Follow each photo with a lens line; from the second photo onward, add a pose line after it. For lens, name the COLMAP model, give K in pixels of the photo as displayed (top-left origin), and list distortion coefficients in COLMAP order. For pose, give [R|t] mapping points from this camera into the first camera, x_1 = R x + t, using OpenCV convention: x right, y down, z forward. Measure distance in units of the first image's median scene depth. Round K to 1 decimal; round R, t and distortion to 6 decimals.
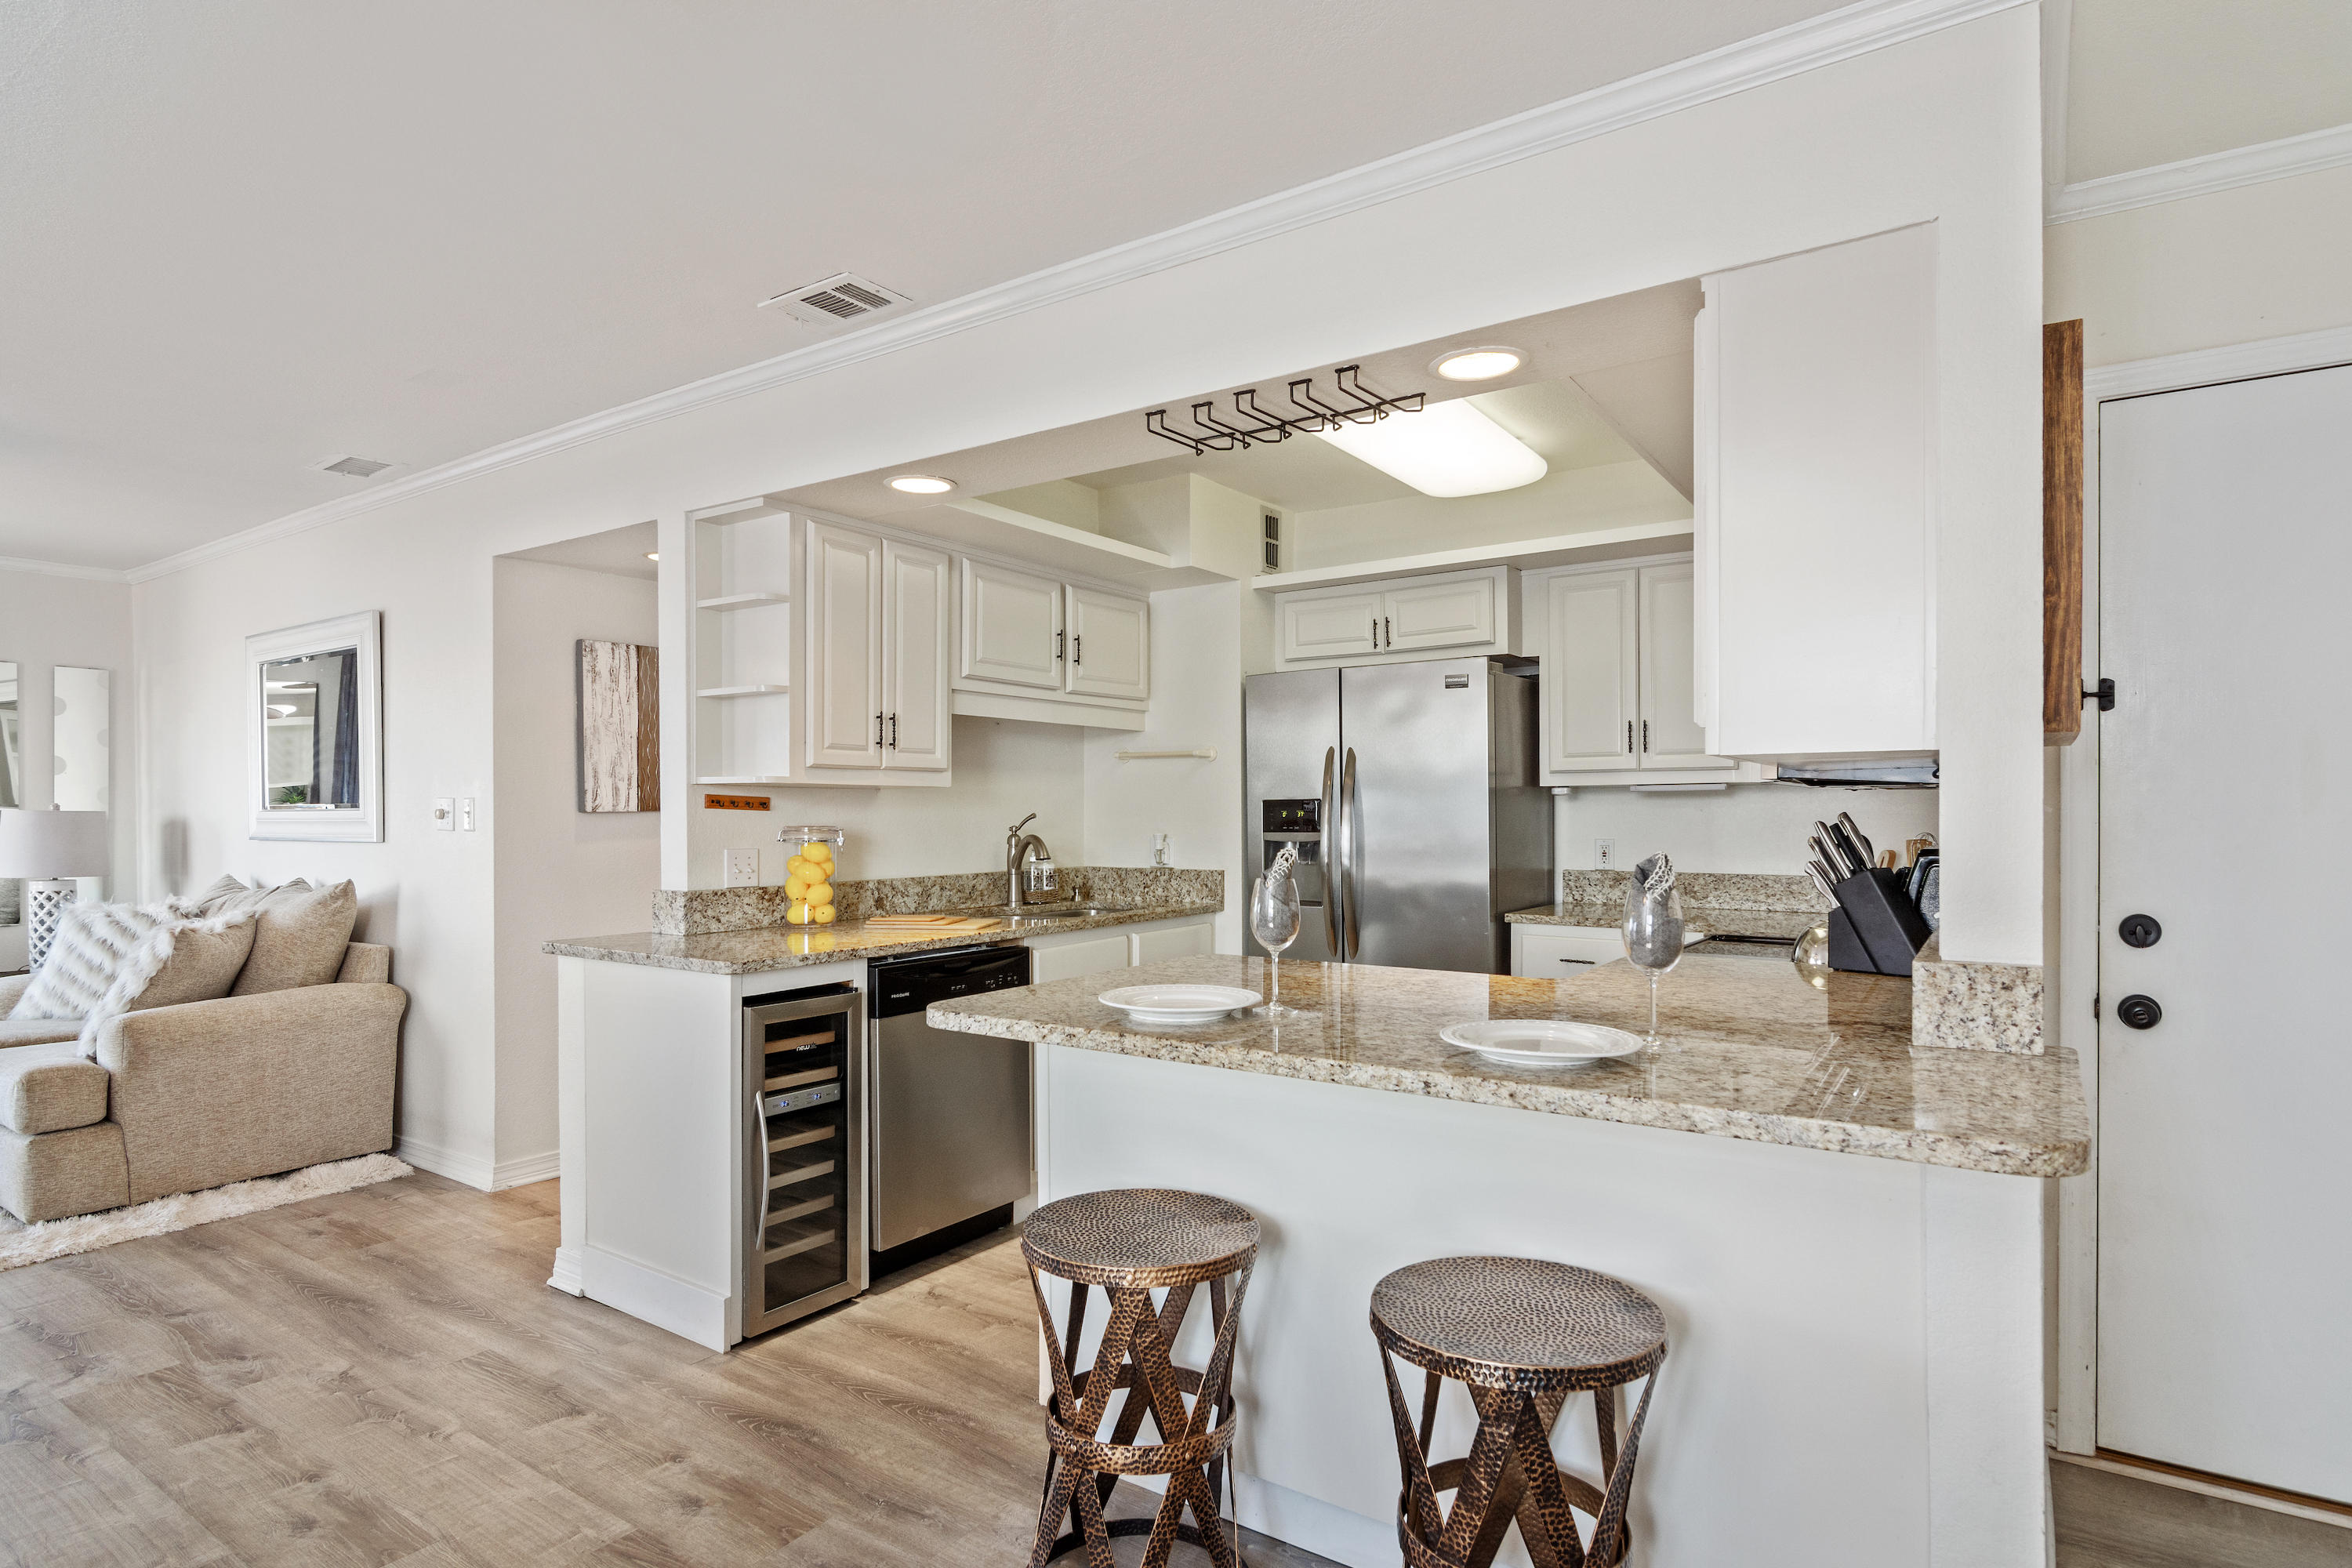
lens RADIAL K [[1246.9, 0, 1204.3], [0, 1246.9, 820.1], [0, 0, 1]] dist [-0.004377, 0.005179]
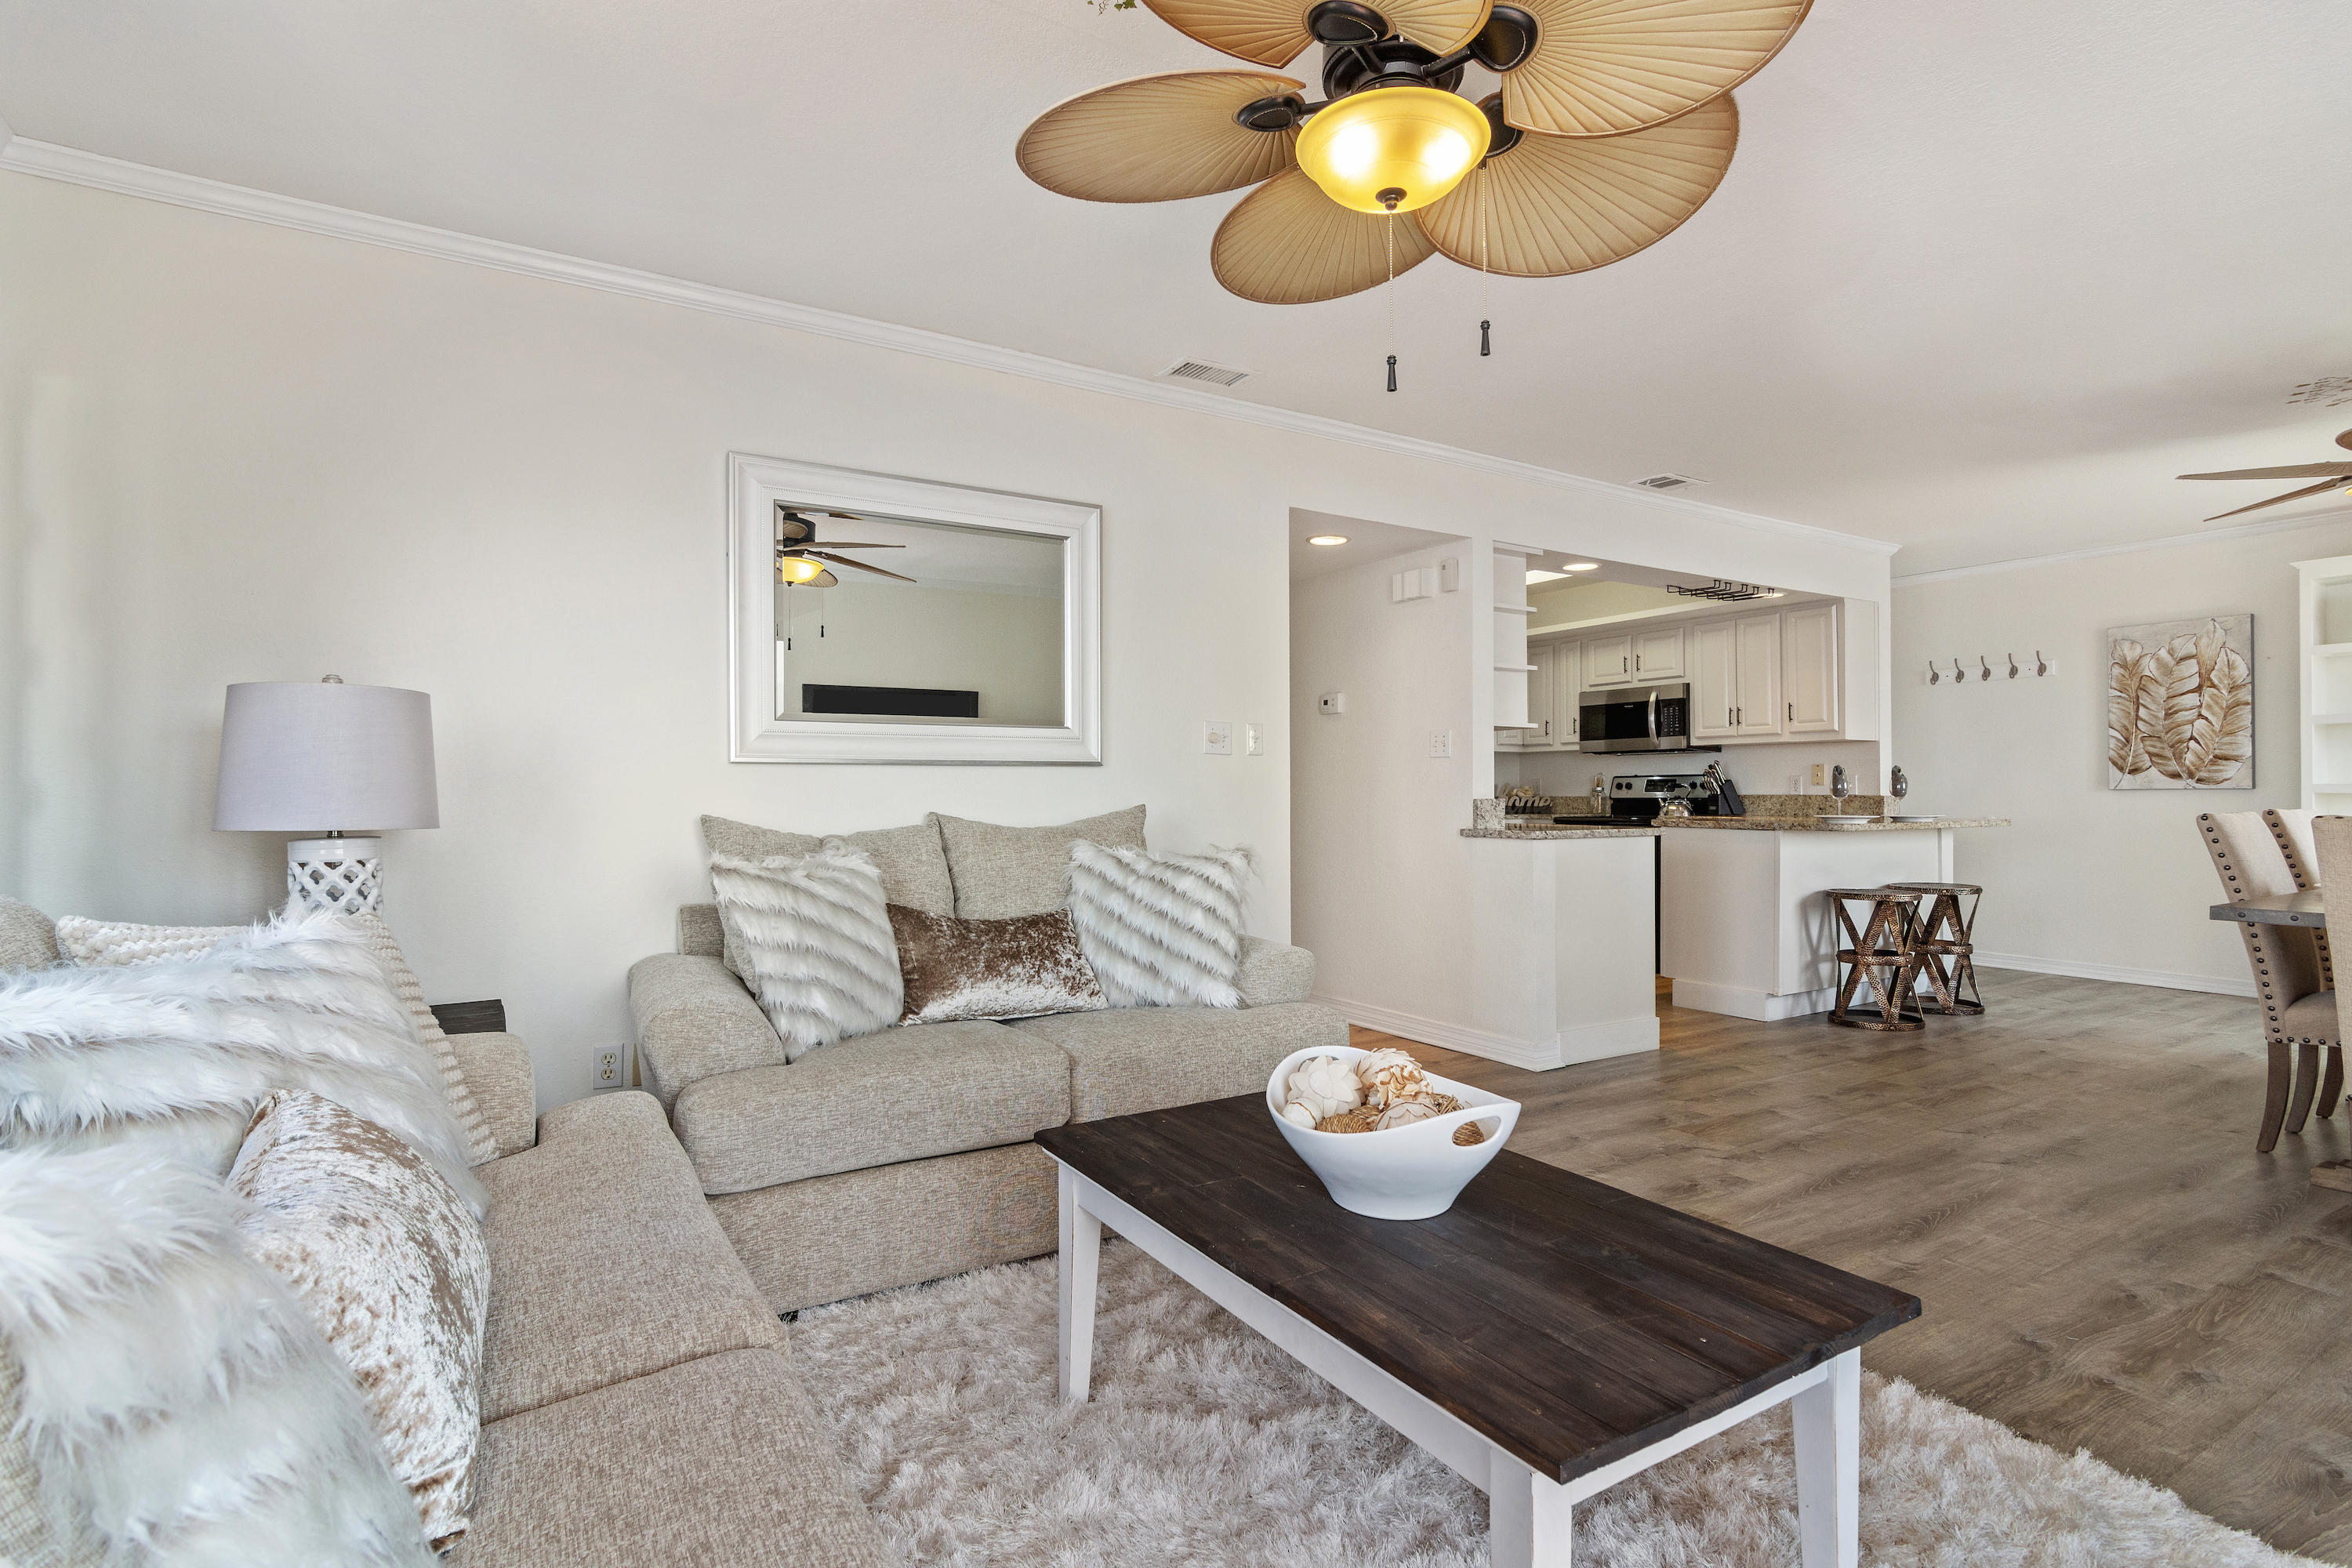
lens RADIAL K [[1133.9, 0, 1165.6], [0, 1133.9, 796.4], [0, 0, 1]] dist [-0.004548, 0.005088]
pose [[0.406306, -0.000924, 0.913737, -1.577460], [0.007049, 0.999973, -0.002123, 0.047791], [-0.913710, 0.007304, 0.406301, 0.720757]]
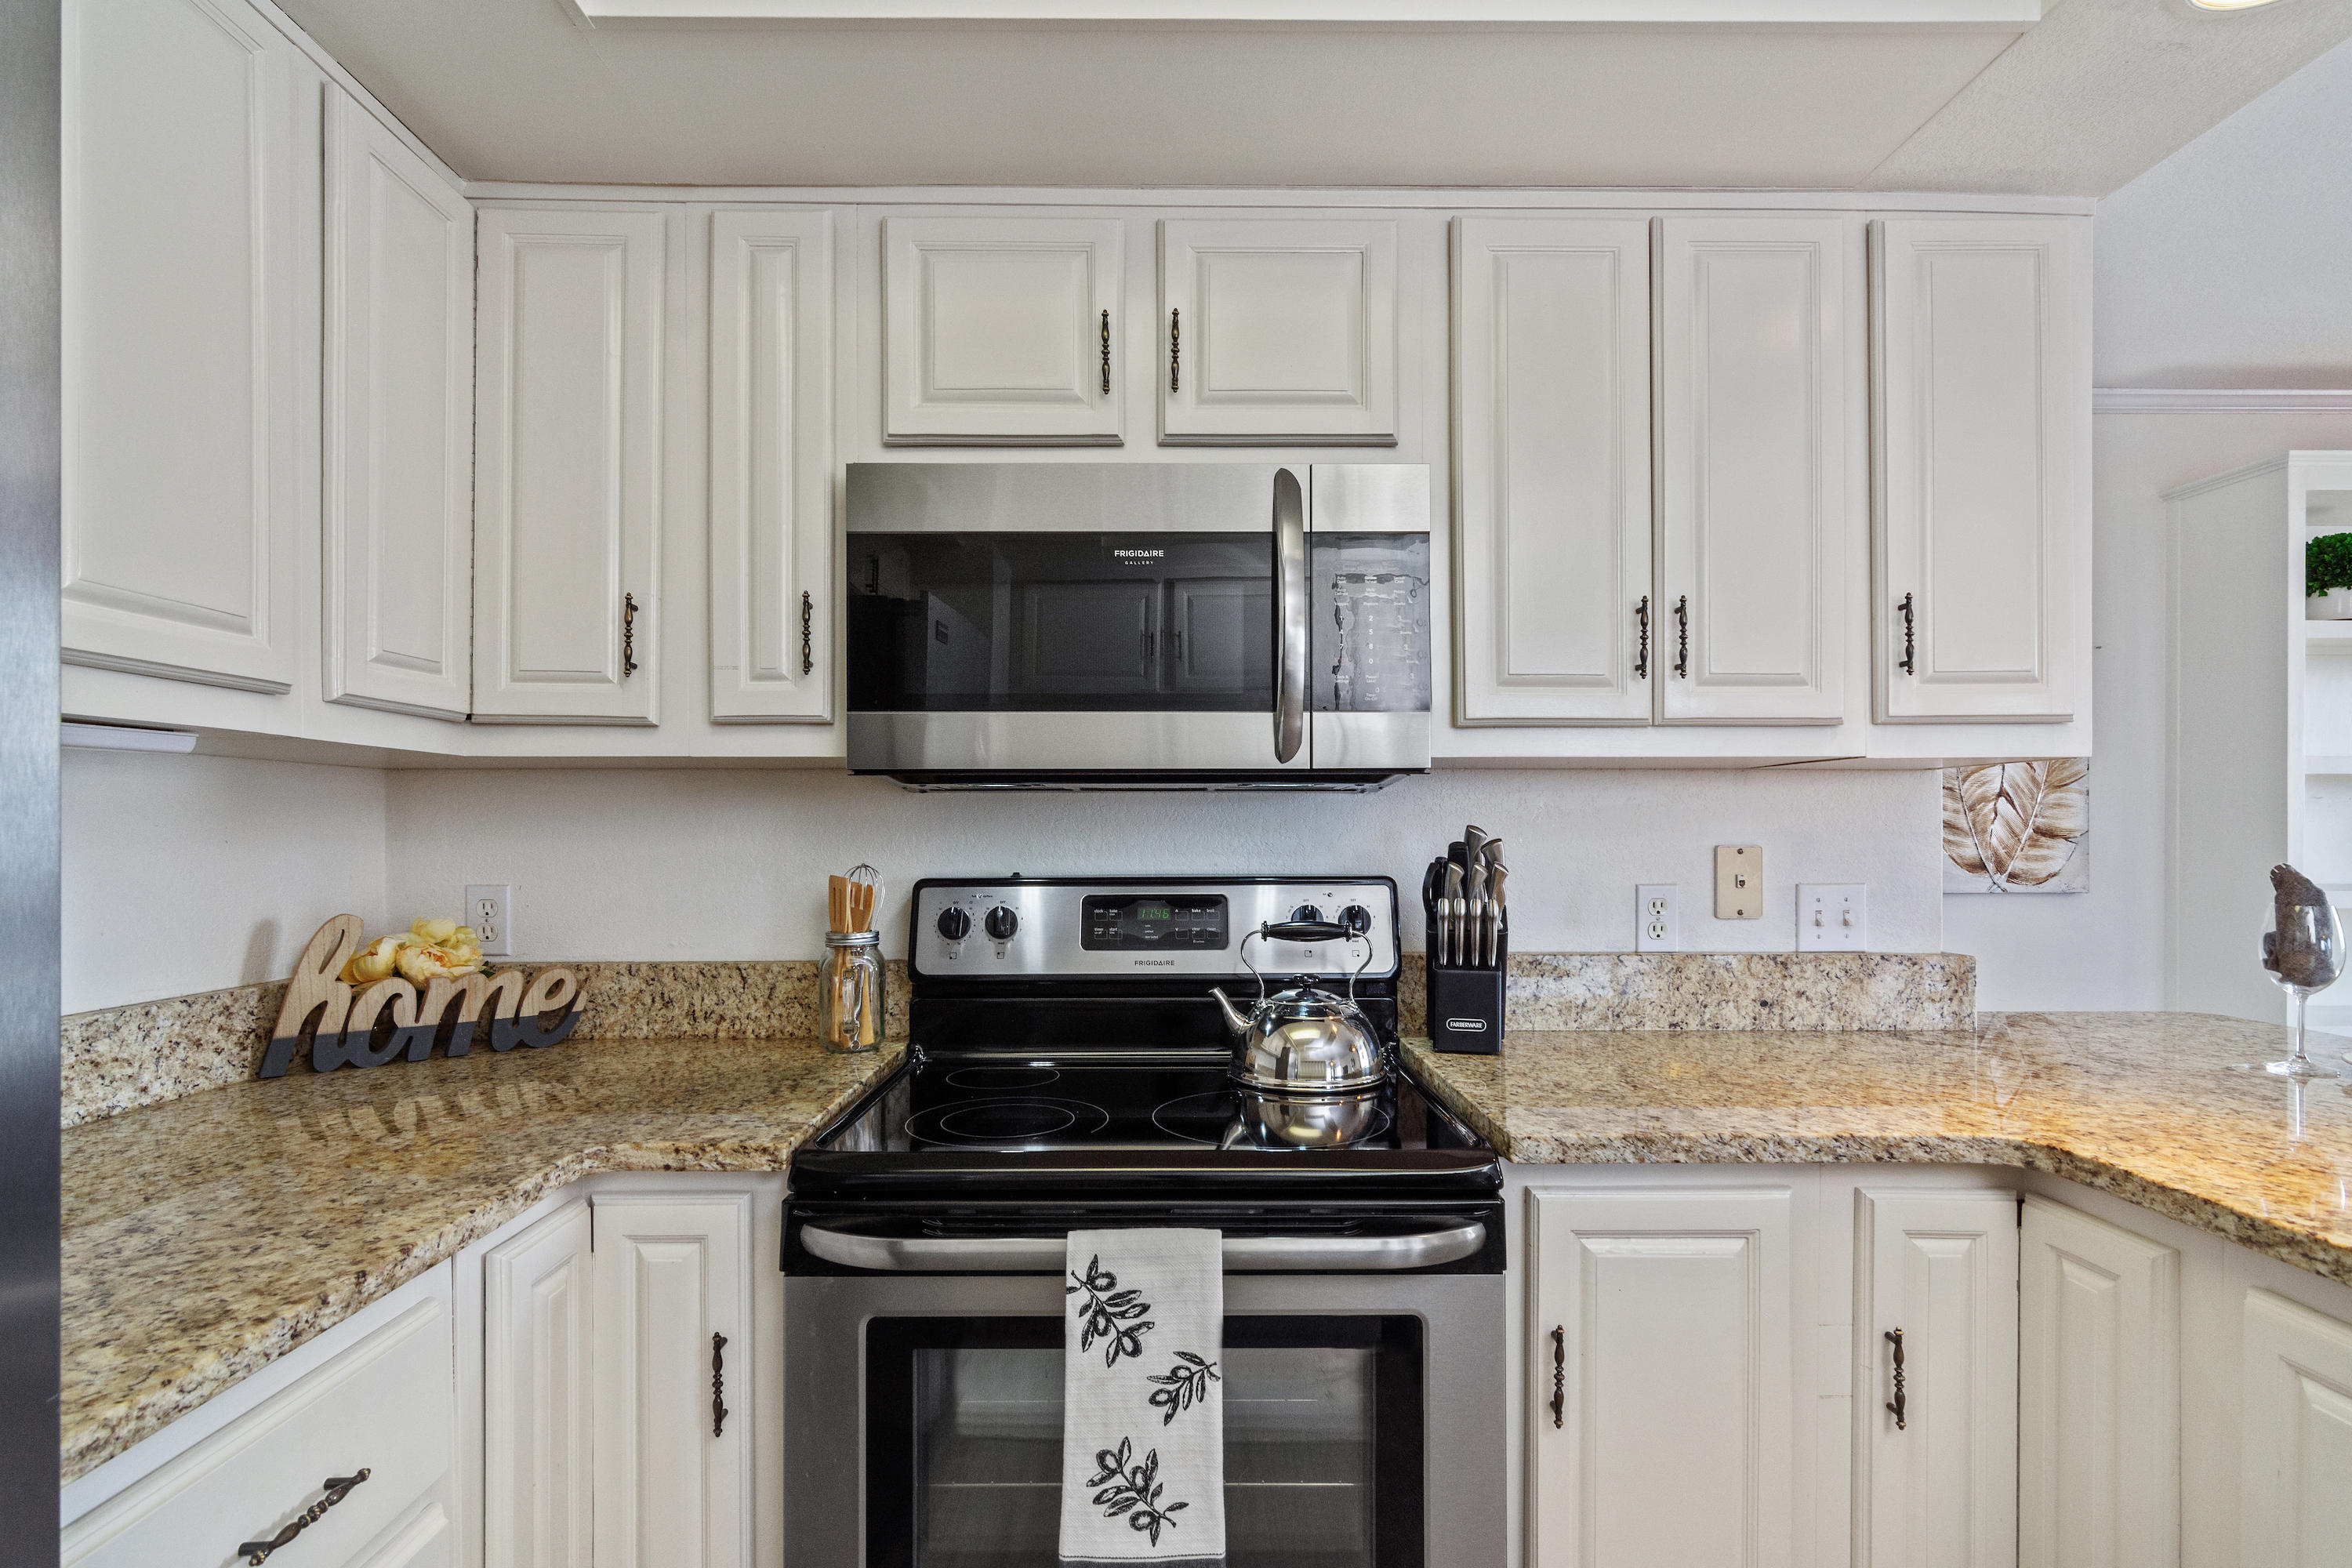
lens RADIAL K [[1133.9, 0, 1158.1], [0, 1133.9, 834.8], [0, 0, 1]] dist [-0.004548, 0.005088]
pose [[-0.570543, -0.000545, 0.821268, 0.054786], [0.007361, 0.999956, 0.005777, -0.003979], [-0.821235, 0.009341, -0.570514, 0.981354]]
